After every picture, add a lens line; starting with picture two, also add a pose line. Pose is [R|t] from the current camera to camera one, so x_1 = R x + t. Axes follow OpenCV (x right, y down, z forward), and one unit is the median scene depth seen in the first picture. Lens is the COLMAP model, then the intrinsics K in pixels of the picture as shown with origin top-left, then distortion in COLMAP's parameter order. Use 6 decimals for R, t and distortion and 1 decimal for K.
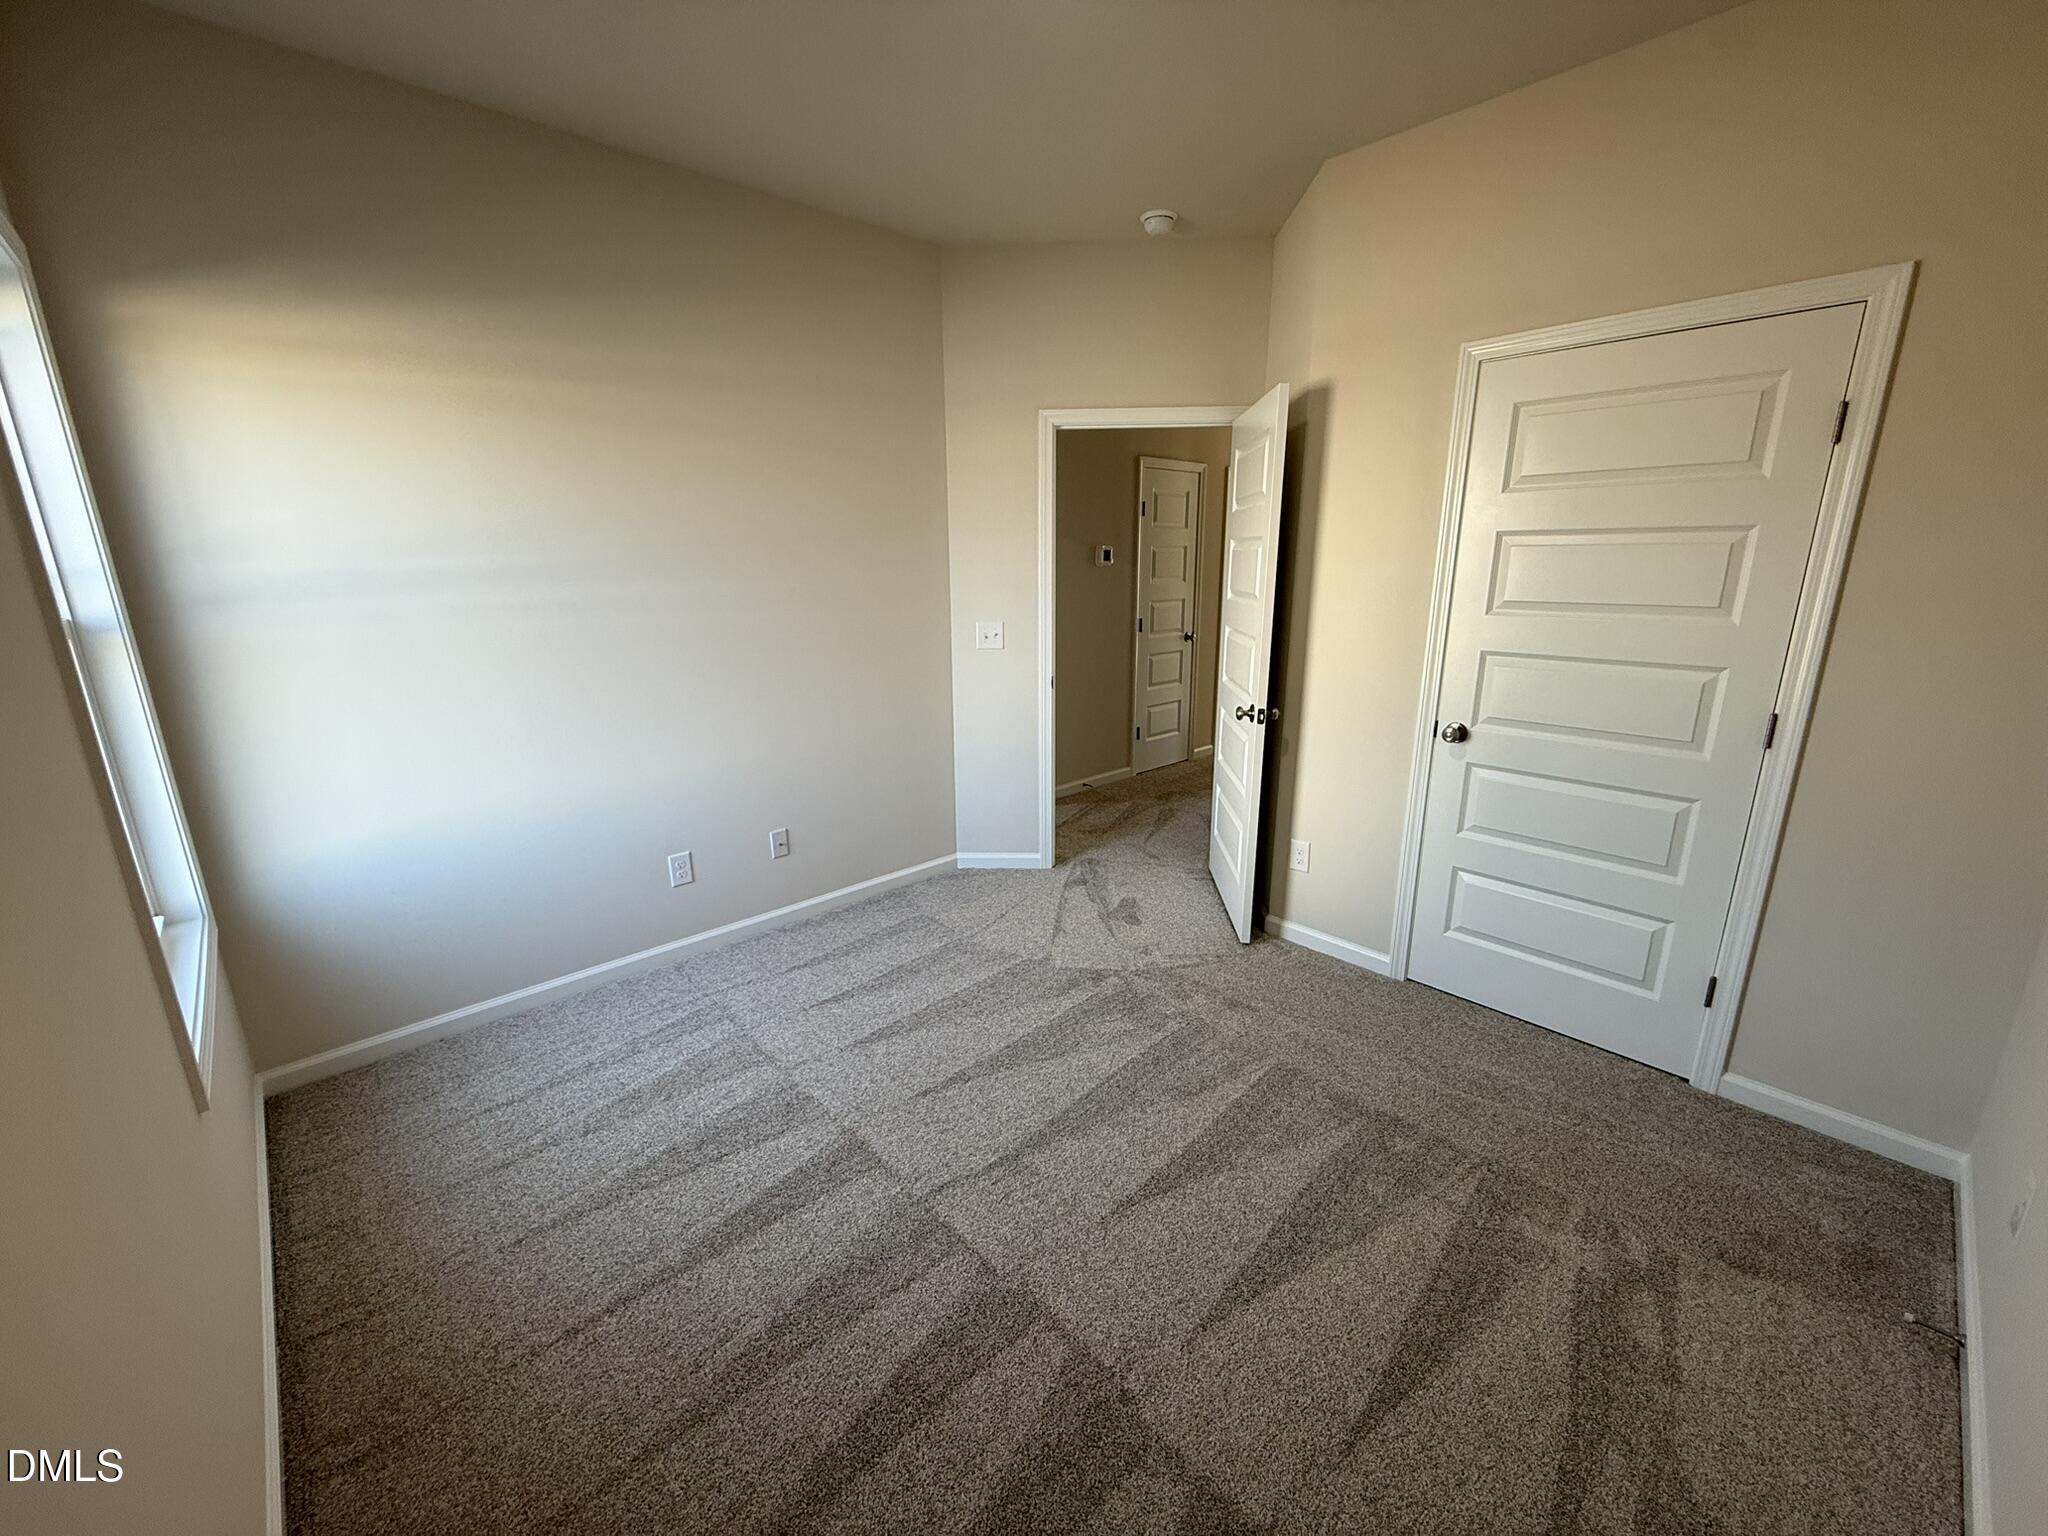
lens RADIAL K [[818.4, 0, 1014.9], [0, 818.4, 766.5], [0, 0, 1]] dist [0.000298, 0.000354]
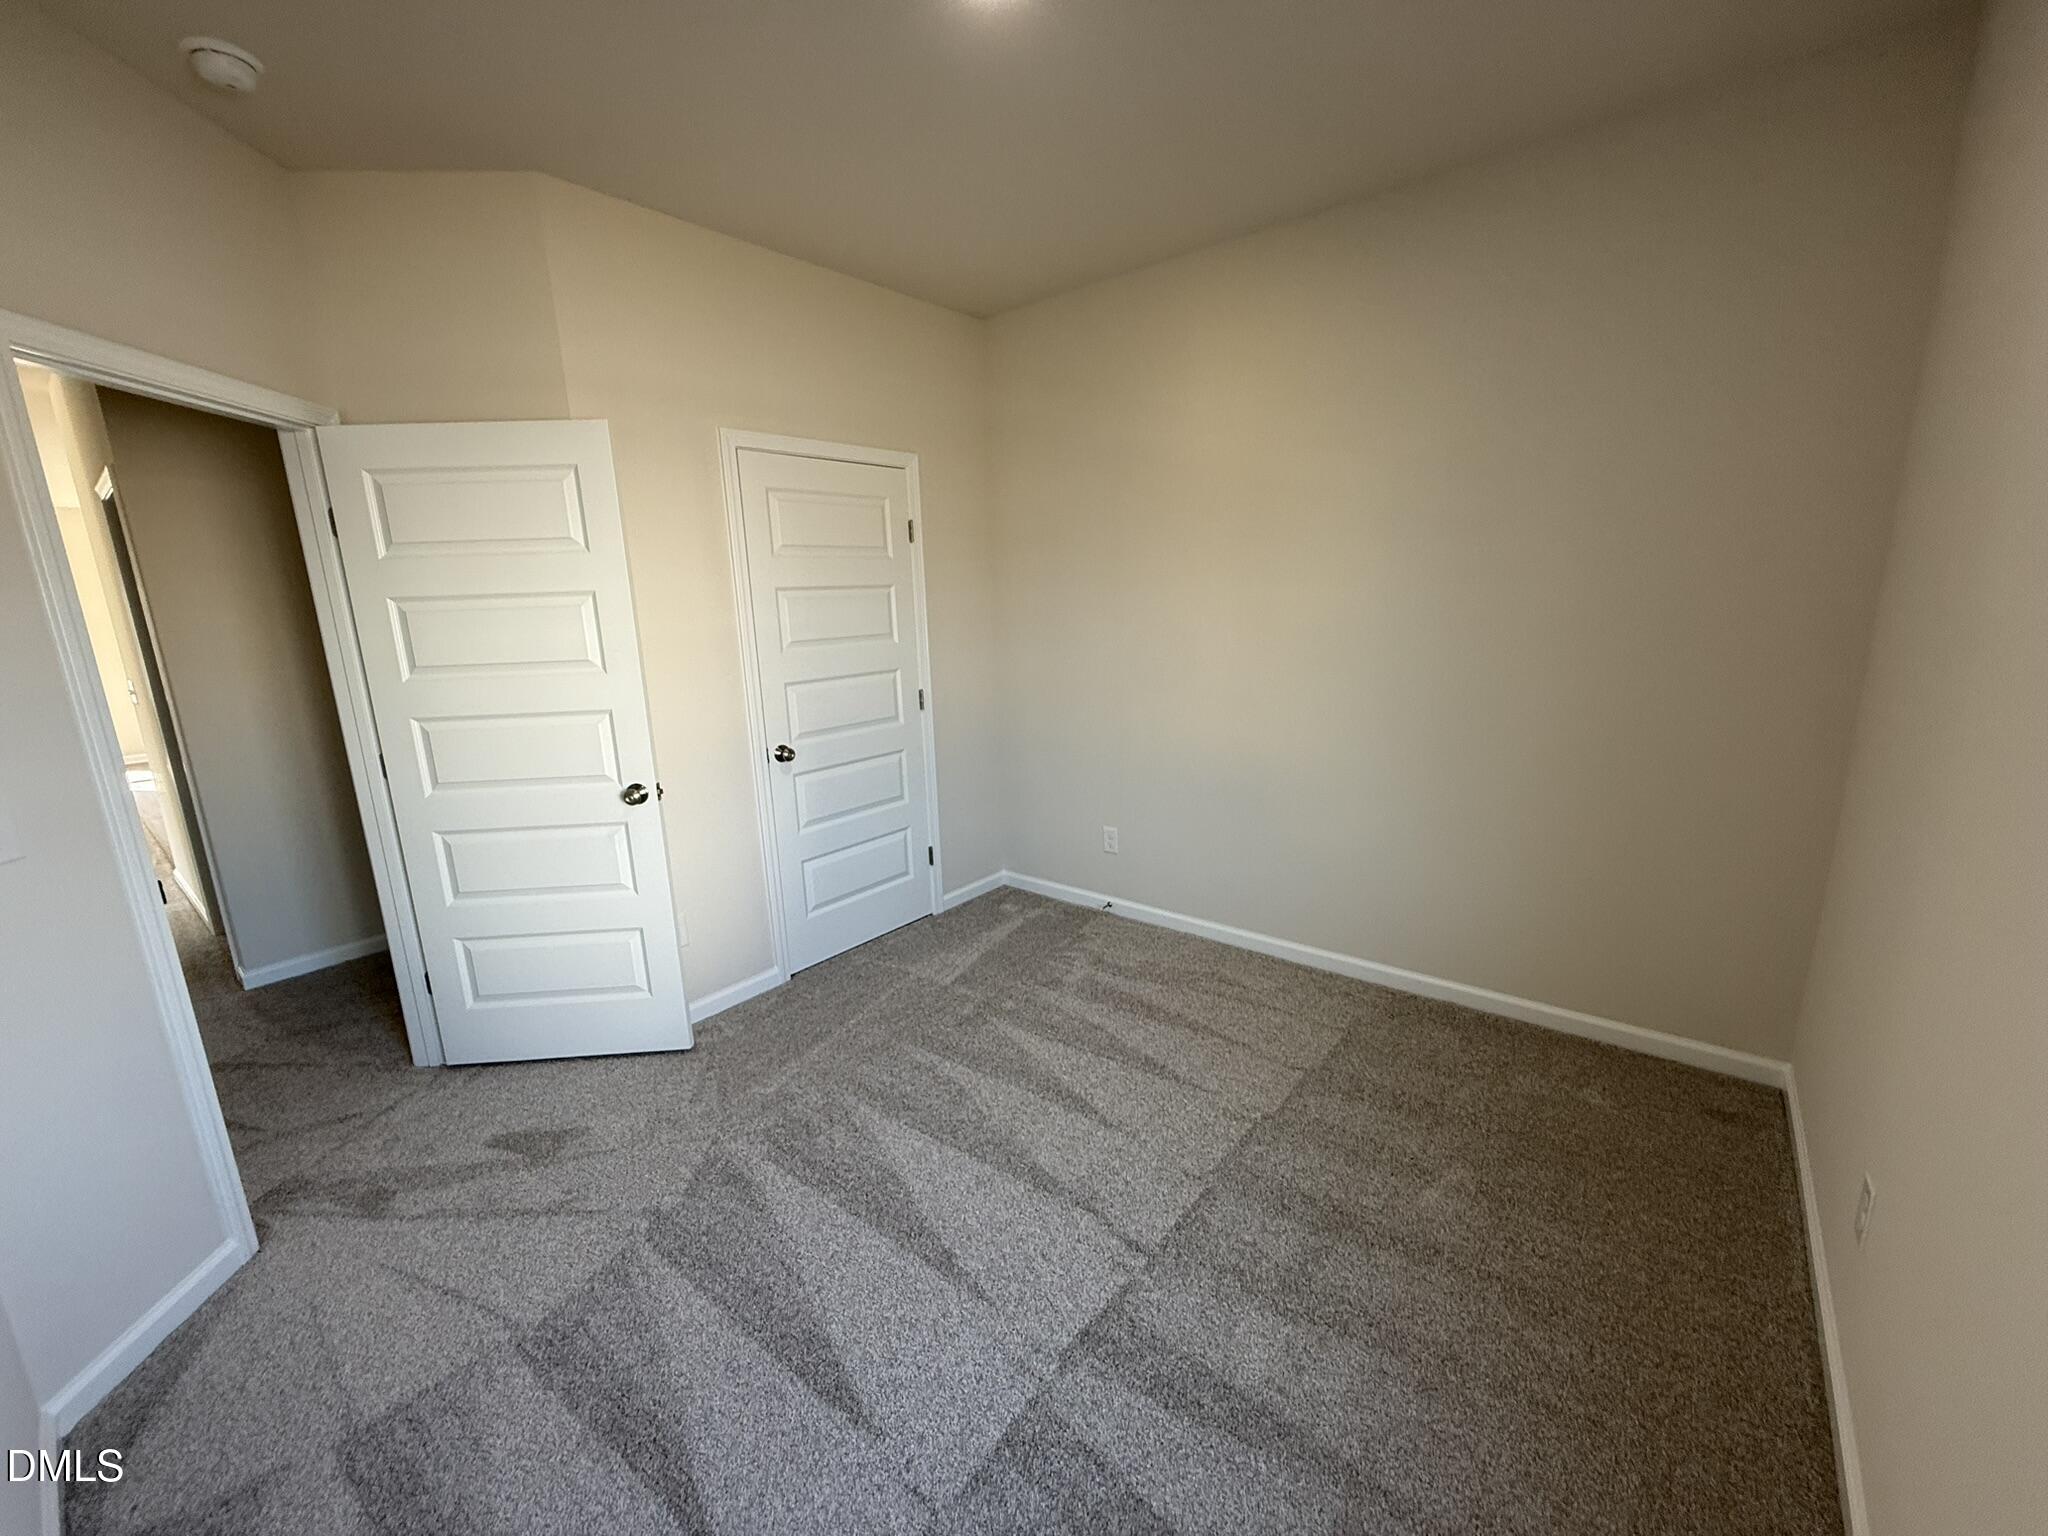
lens RADIAL K [[818.4, 0, 1015.6], [0, 818.4, 771.3], [0, 0, 1]] dist [0.000298, 0.000354]
pose [[-0.132016, -0.198966, 0.971074, -0.769874], [0.286382, 0.930216, 0.229528, -0.222814], [-0.948977, 0.308400, -0.065823, 0.878078]]
